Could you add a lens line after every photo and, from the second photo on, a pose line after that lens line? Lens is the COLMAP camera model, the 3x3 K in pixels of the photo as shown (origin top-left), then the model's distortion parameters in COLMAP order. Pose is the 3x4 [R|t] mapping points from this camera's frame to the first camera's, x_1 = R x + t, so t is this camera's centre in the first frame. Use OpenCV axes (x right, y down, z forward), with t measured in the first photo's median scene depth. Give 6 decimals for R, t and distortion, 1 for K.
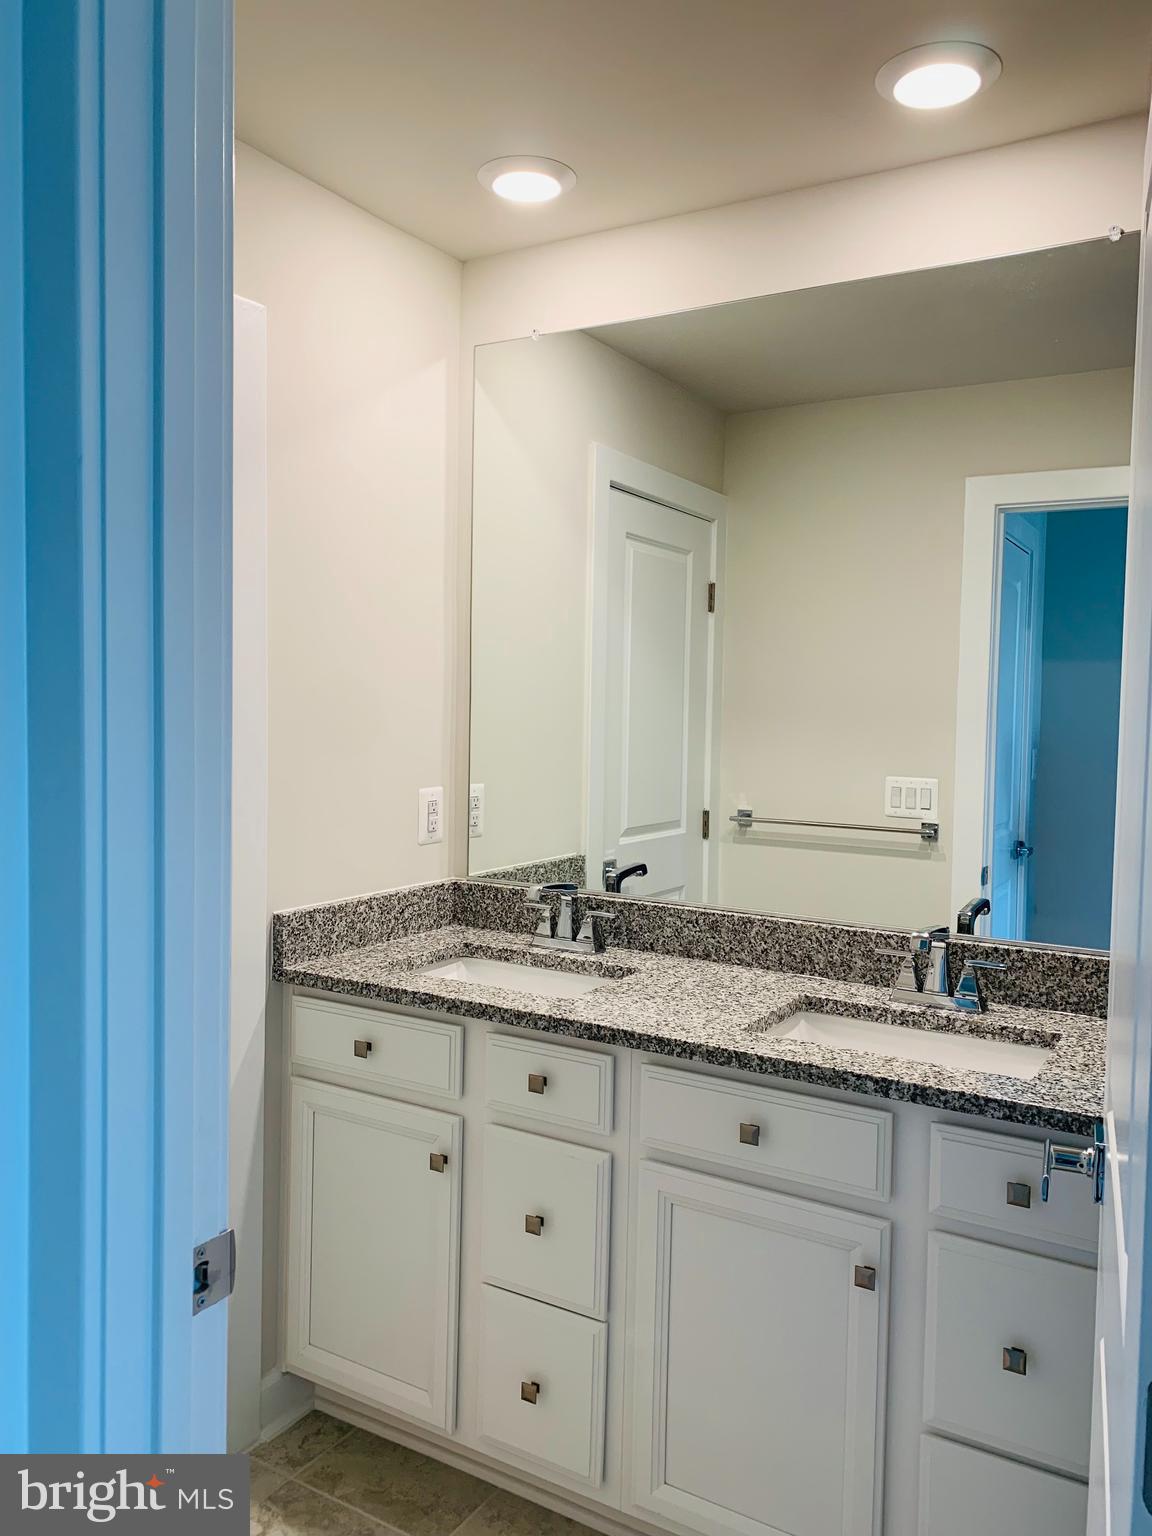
lens RADIAL K [[1183.5, 0, 576.0], [0, 1183.5, 768.0], [0, 0, 1]] dist [0.106651, -0.201296]
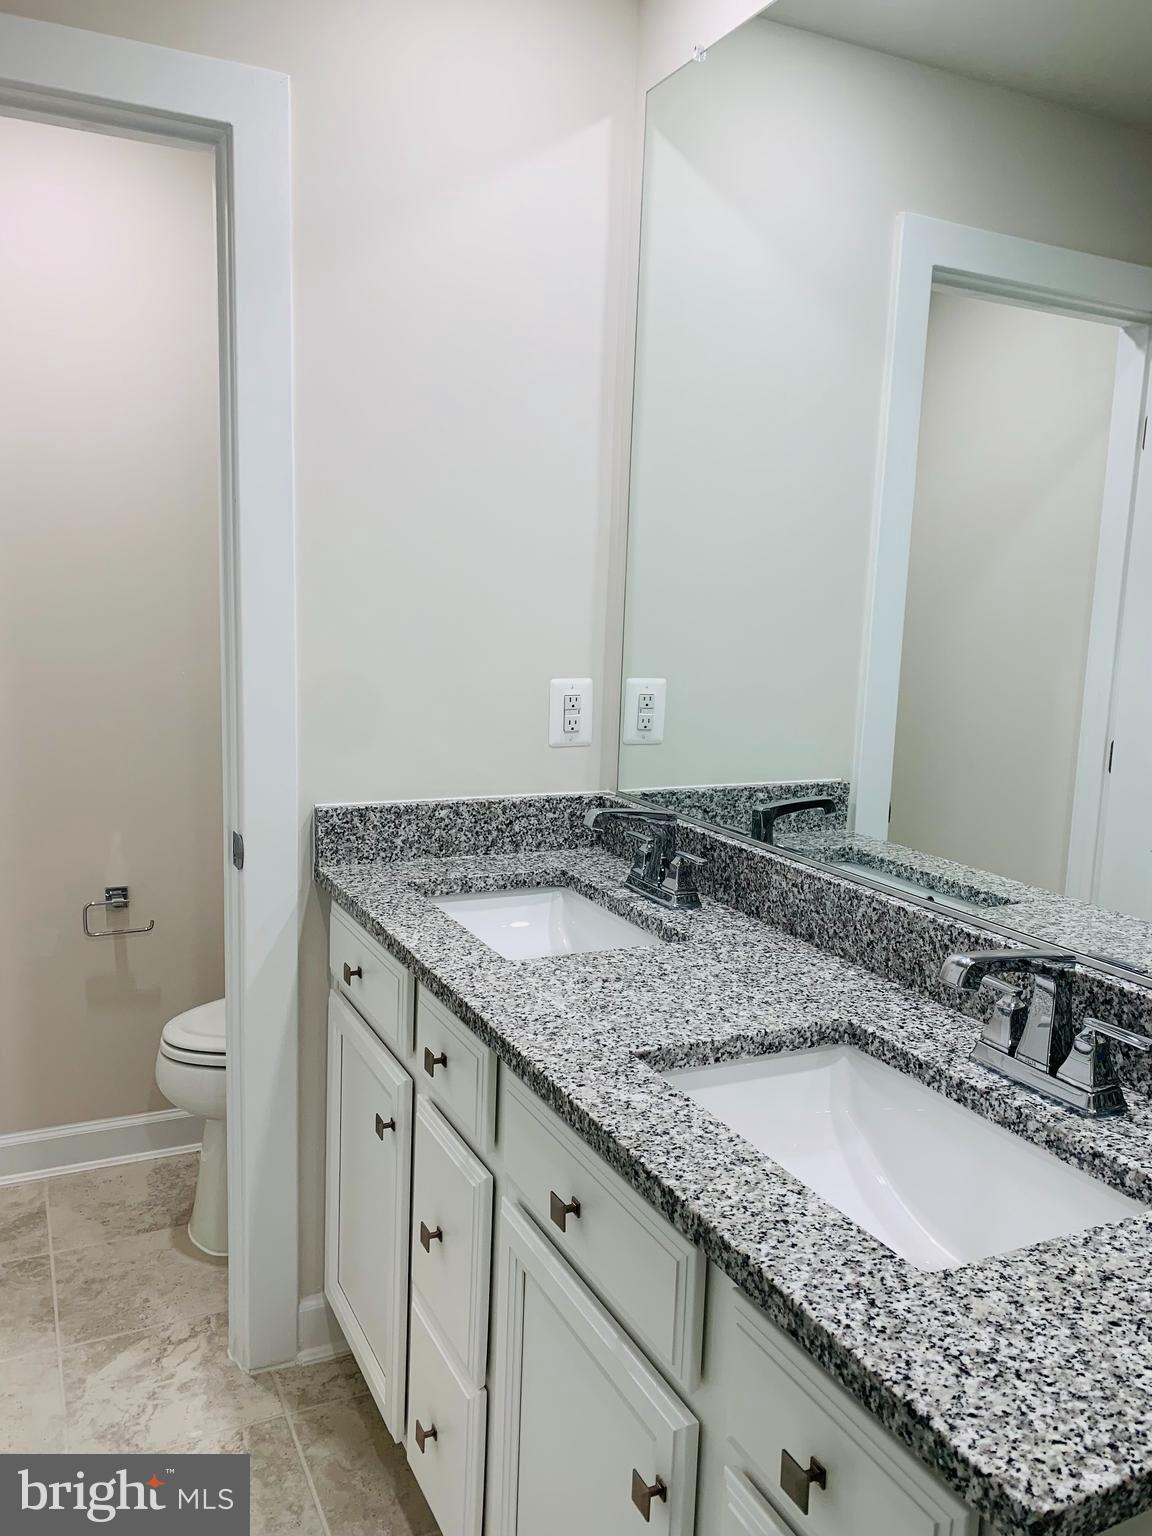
lens RADIAL K [[1168.0, 0, 576.0], [0, 1168.0, 768.0], [0, 0, 1]] dist [0.021610, -0.002693]
pose [[0.837989, 0.092149, -0.537850, 0.365341], [-0.049310, 0.994394, 0.093541, 0.002366], [0.543454, -0.051865, 0.837835, 0.364805]]
